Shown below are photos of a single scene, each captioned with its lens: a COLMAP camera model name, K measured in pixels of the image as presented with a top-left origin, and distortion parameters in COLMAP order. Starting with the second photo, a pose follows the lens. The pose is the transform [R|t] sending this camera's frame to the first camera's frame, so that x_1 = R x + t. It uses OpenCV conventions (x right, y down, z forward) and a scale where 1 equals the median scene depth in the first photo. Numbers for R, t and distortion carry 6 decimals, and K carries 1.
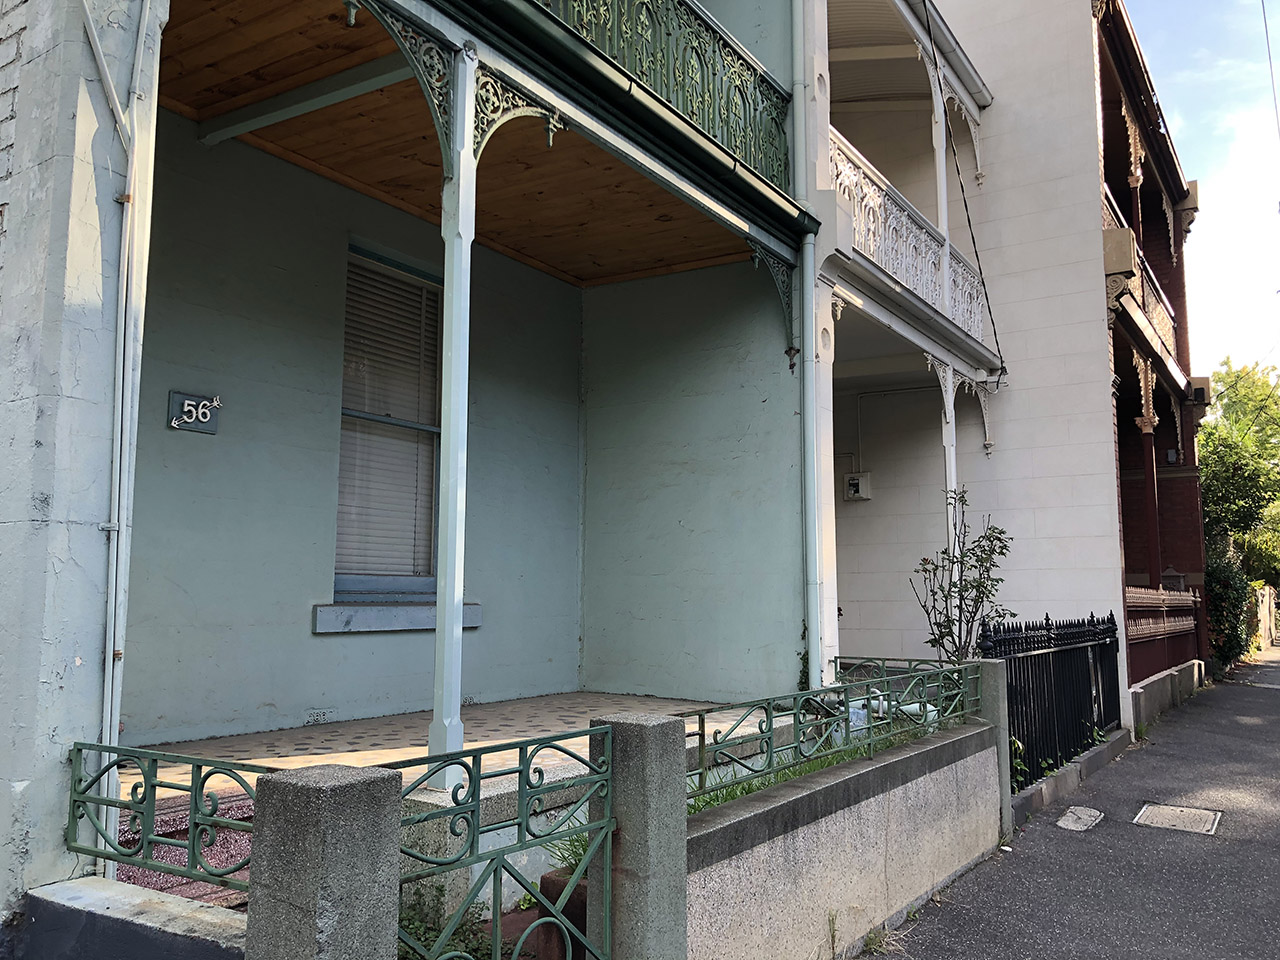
lens RADIAL K [[1048.0, 0, 639.1], [0, 1048.0, 477.8], [0, 0, 1]] dist [0.012385, 0.000888]
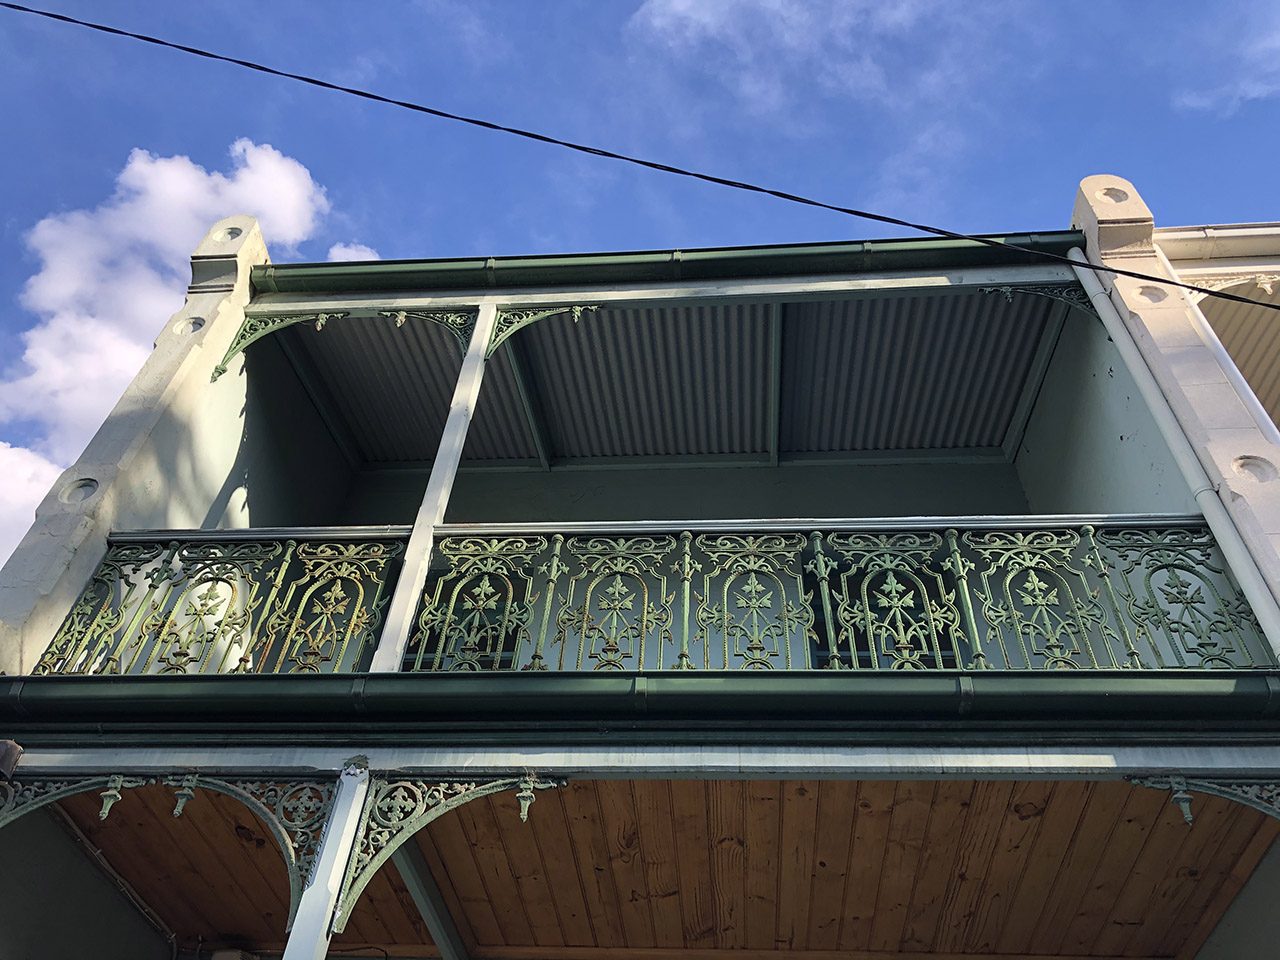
lens RADIAL K [[1048.0, 0, 639.9], [0, 1048.0, 477.0], [0, 0, 1]] dist [0.012385, 0.000888]
pose [[0.472476, -0.698341, -0.537668, 0.499119], [0.042279, 0.627312, -0.777620, 0.082654], [0.880329, 0.344675, 0.325915, 0.808625]]
